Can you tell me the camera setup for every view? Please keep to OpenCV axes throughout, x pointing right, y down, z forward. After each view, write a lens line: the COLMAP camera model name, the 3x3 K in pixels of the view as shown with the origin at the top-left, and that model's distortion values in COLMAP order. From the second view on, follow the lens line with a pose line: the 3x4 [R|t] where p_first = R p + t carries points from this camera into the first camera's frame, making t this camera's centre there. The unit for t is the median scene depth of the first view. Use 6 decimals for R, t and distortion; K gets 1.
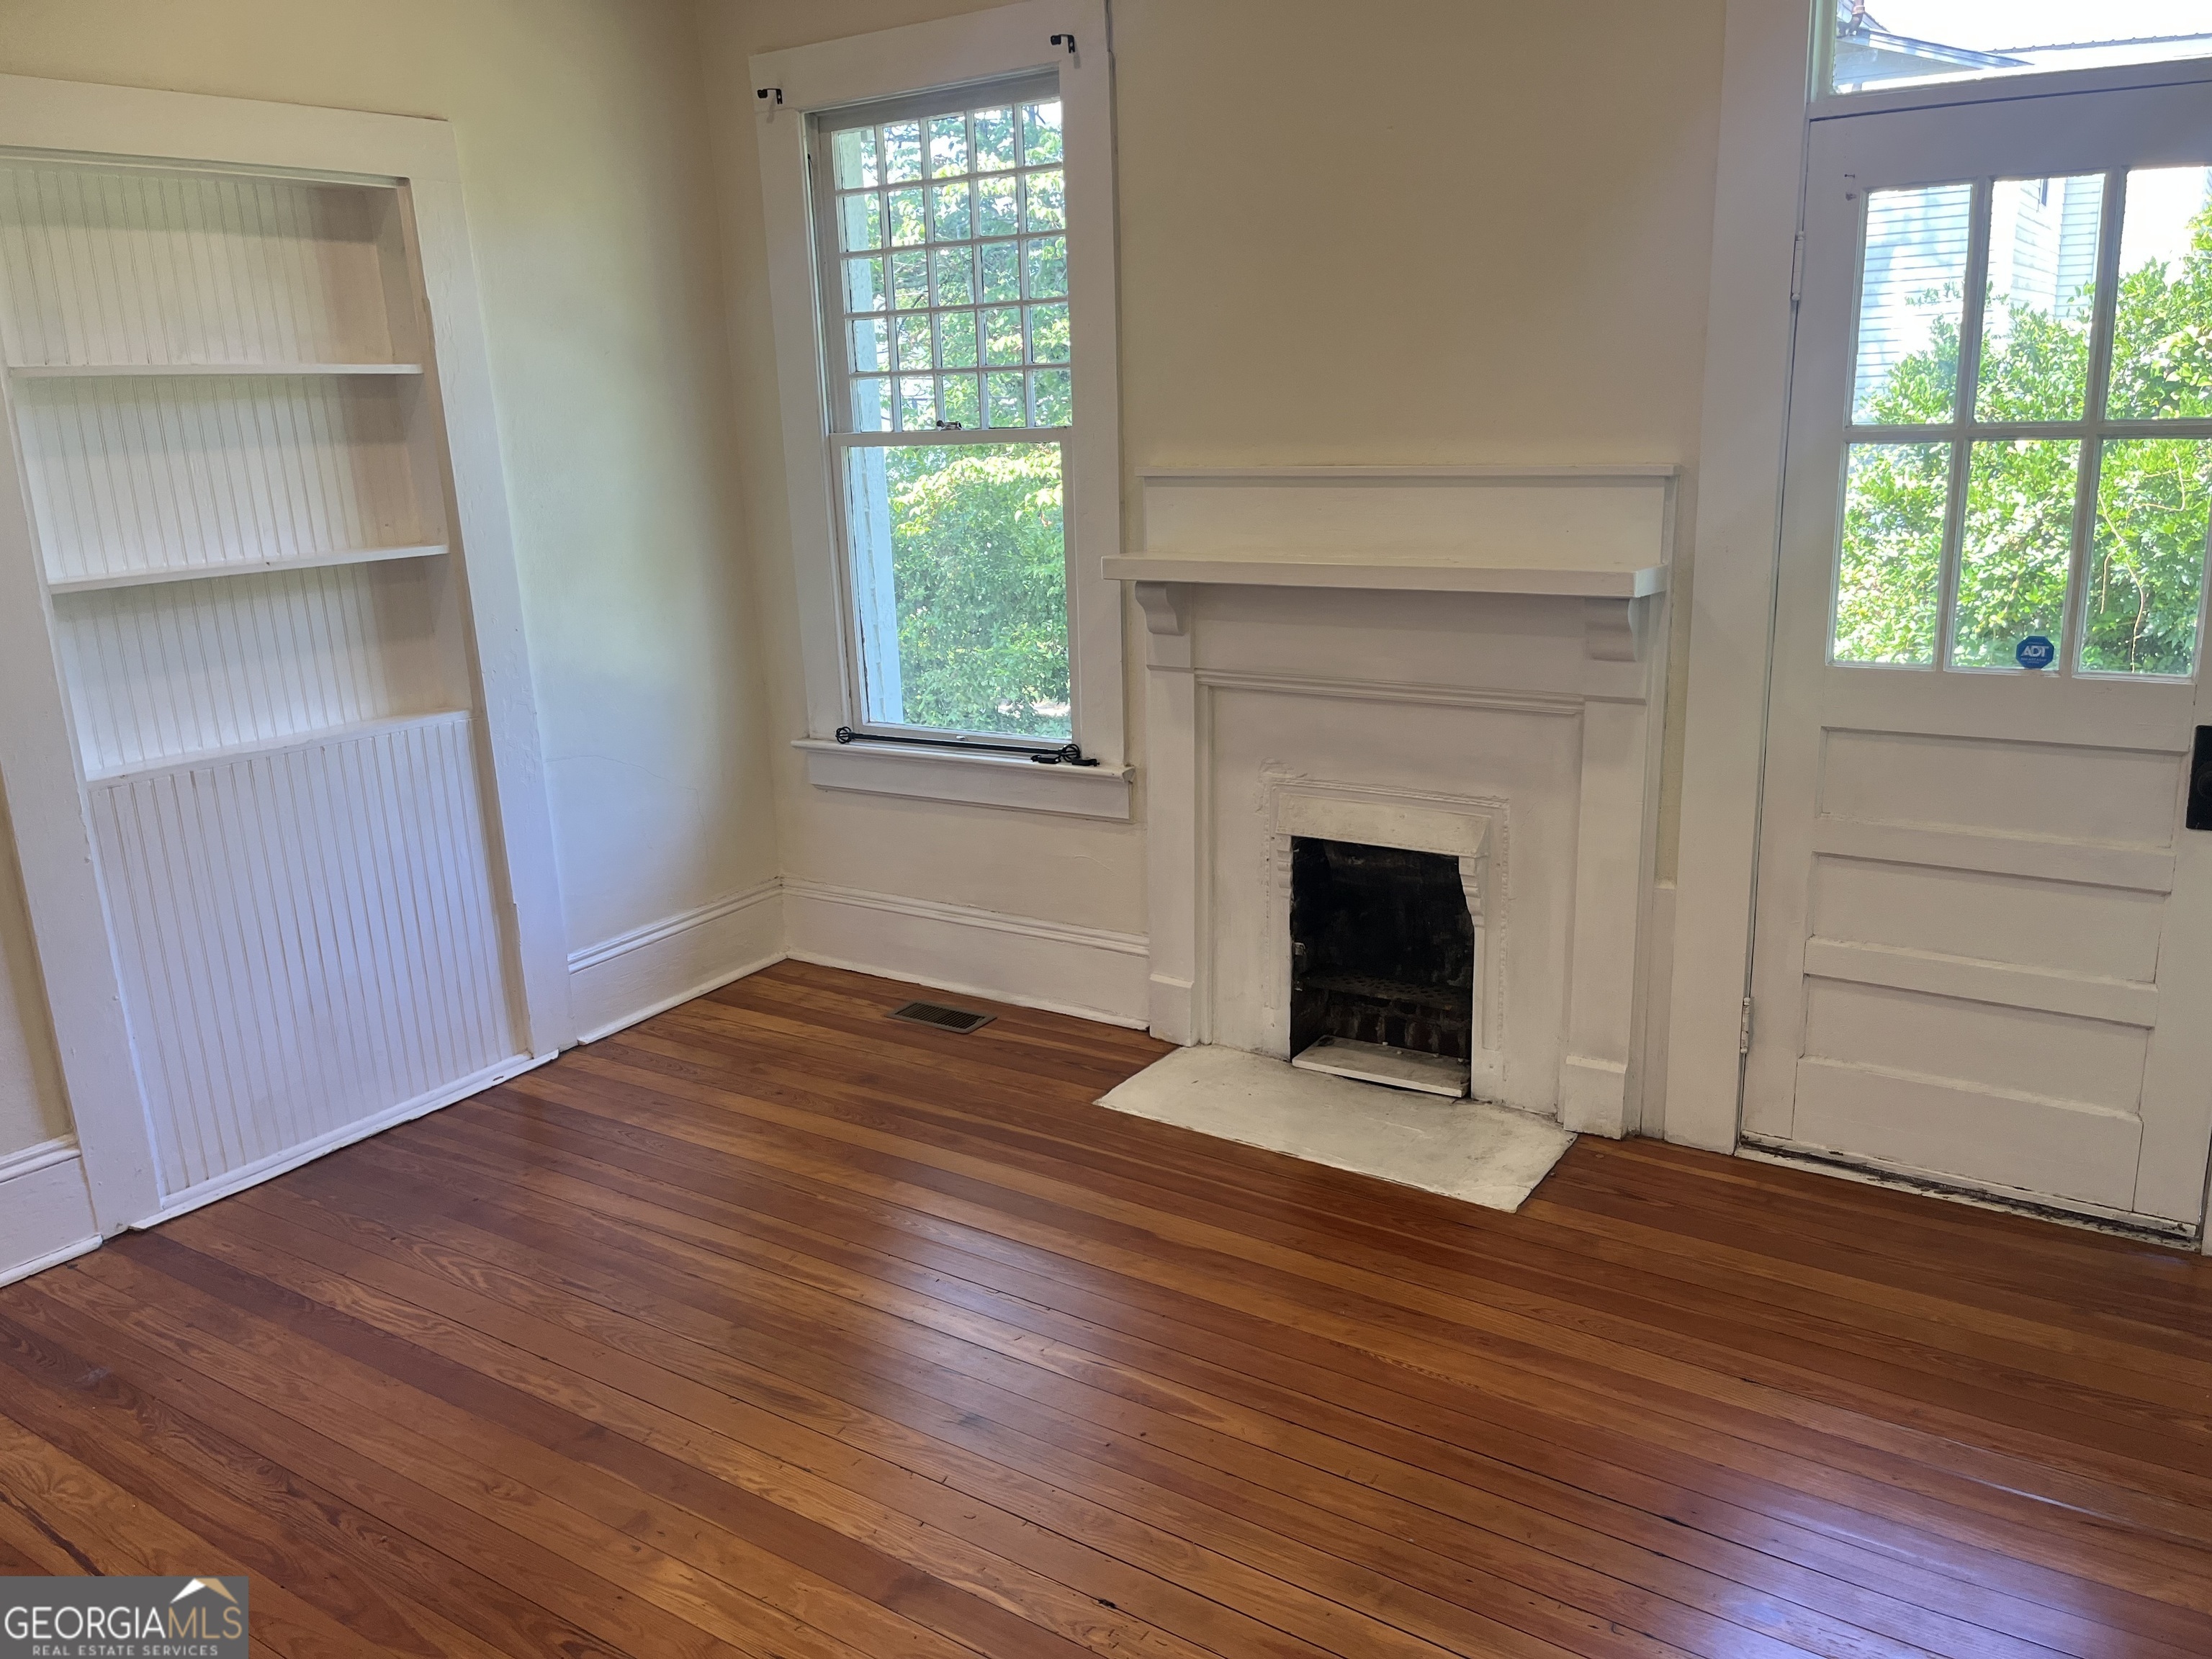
lens RADIAL K [[1688.5, 0, 1116.0], [0, 1688.5, 832.0], [0, 0, 1]] dist [0.080045, -0.101296]
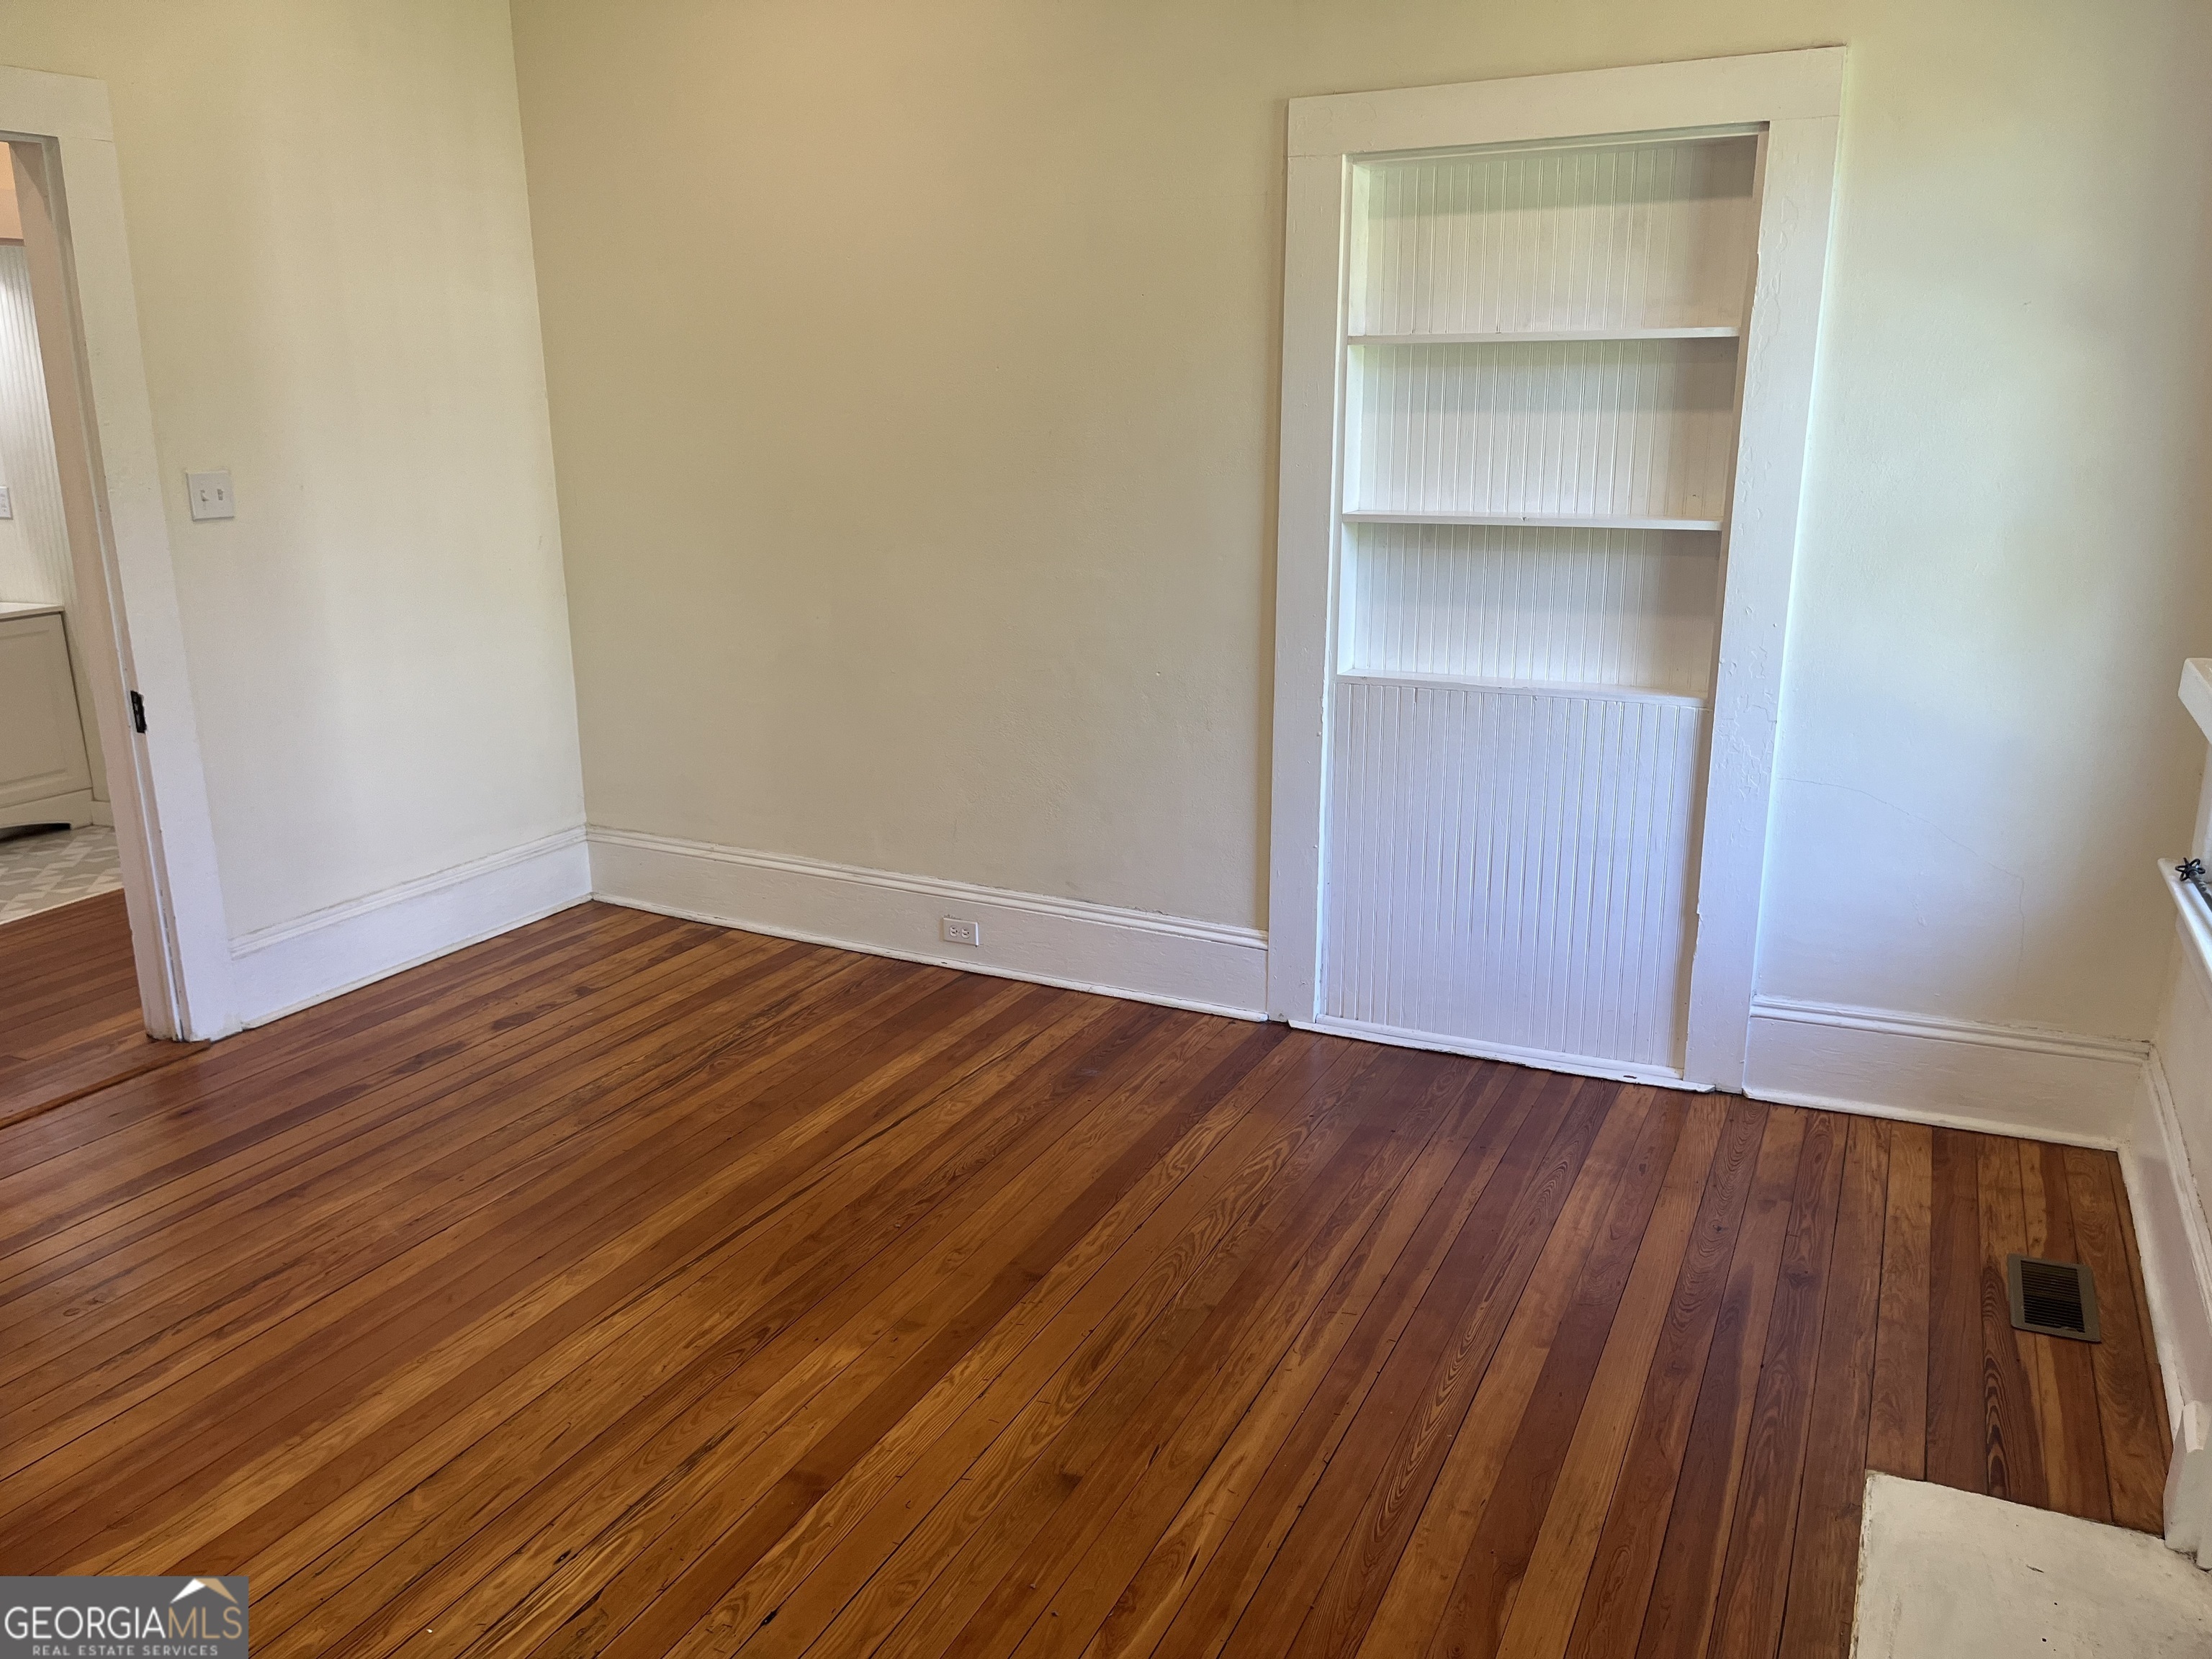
lens RADIAL K [[1688.5, 0, 1115.8], [0, 1688.5, 828.5], [0, 0, 1]] dist [0.080045, -0.101296]
pose [[0.139809, 0.285475, -0.948133, 0.505615], [-0.244668, 0.937806, 0.246288, -0.164790], [0.959474, 0.197545, 0.200961, 0.545792]]
